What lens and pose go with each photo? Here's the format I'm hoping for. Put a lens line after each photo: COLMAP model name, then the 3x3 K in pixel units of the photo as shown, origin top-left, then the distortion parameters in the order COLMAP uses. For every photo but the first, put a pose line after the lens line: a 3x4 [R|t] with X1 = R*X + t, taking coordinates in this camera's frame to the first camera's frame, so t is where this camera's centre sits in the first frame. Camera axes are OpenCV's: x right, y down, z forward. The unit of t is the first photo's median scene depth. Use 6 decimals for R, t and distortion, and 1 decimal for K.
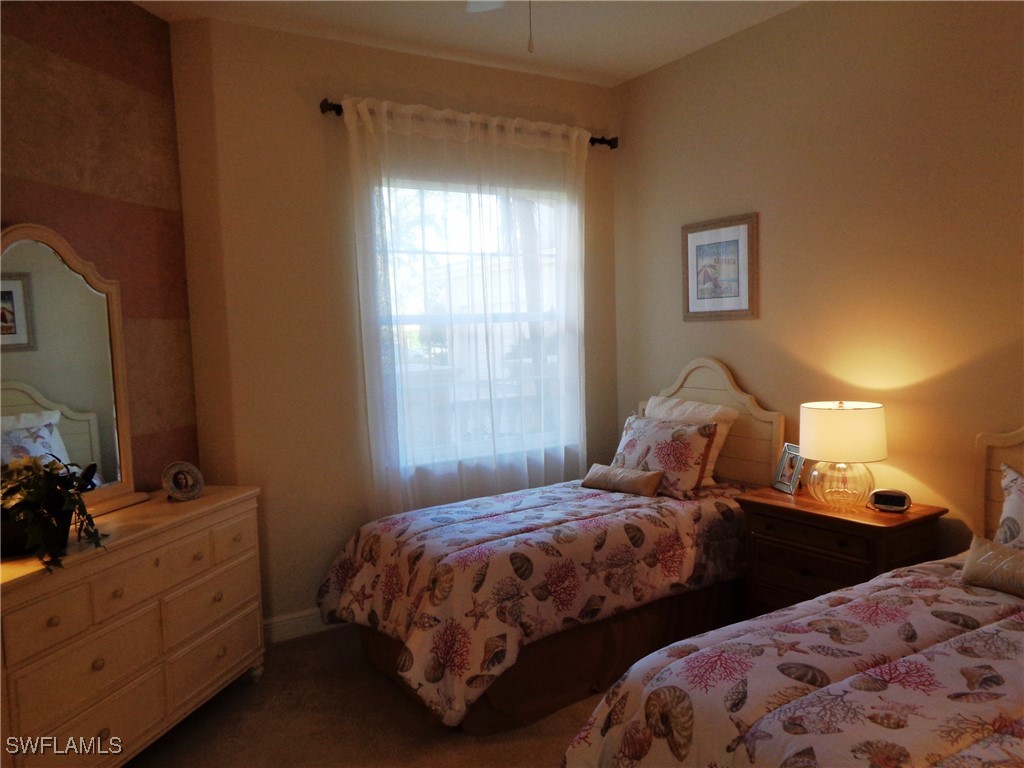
lens RADIAL K [[774.8, 0, 516.1], [0, 774.8, 384.0], [0, 0, 1]] dist [-0.001113, 0.011792]
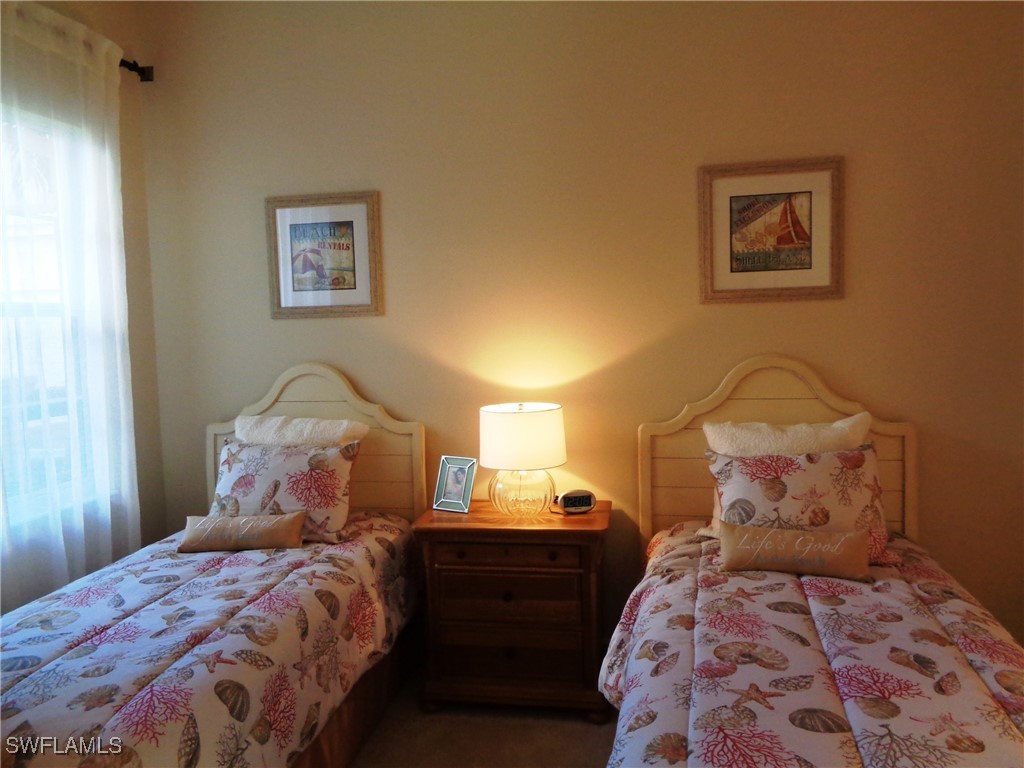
lens RADIAL K [[774.8, 0, 511.6], [0, 774.8, 383.0], [0, 0, 1]] dist [-0.001113, 0.011792]
pose [[0.688610, -0.046859, 0.723617, -0.237349], [0.058024, 0.998271, 0.009428, -0.010307], [-0.722807, 0.035495, 0.690138, 0.342090]]
